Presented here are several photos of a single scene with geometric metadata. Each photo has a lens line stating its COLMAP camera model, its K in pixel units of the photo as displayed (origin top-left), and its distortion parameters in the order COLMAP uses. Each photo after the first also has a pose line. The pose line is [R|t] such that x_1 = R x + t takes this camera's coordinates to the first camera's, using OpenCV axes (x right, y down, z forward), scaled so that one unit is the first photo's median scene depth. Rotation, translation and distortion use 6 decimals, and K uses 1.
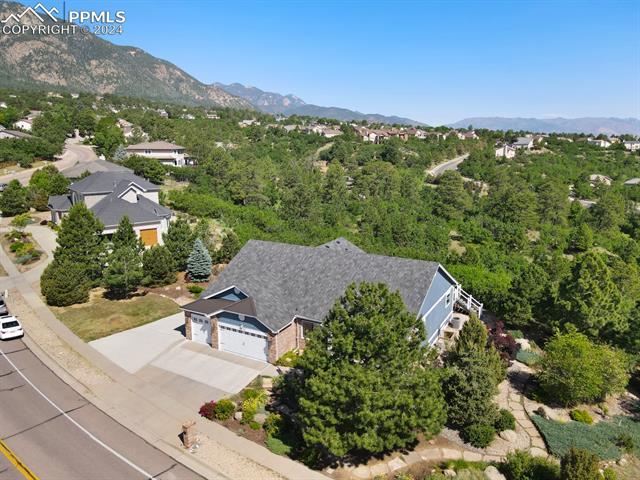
lens RADIAL K [[458.5, 0, 320.9], [0, 458.5, 235.0], [0, 0, 1]] dist [0.017143, -0.001292]
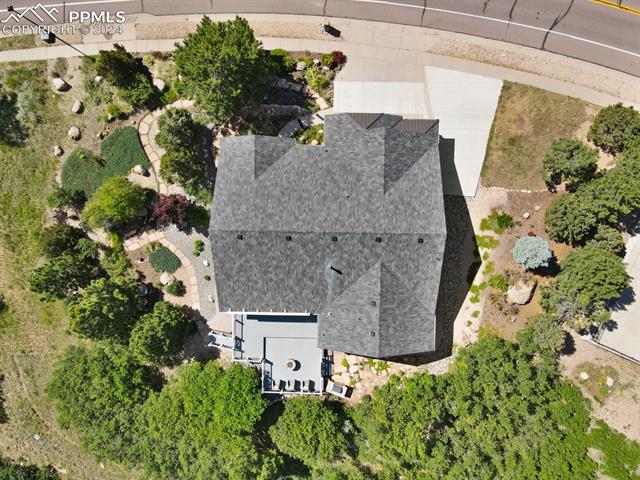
lens RADIAL K [[458.5, 0, 320.9], [0, 458.5, 235.0], [0, 0, 1]] dist [0.017143, -0.001292]
pose [[-0.881669, 0.470134, 0.040416, 0.000928], [-0.084930, -0.242357, 0.966463, -0.095056], [0.464162, 0.848668, 0.253607, 0.089037]]
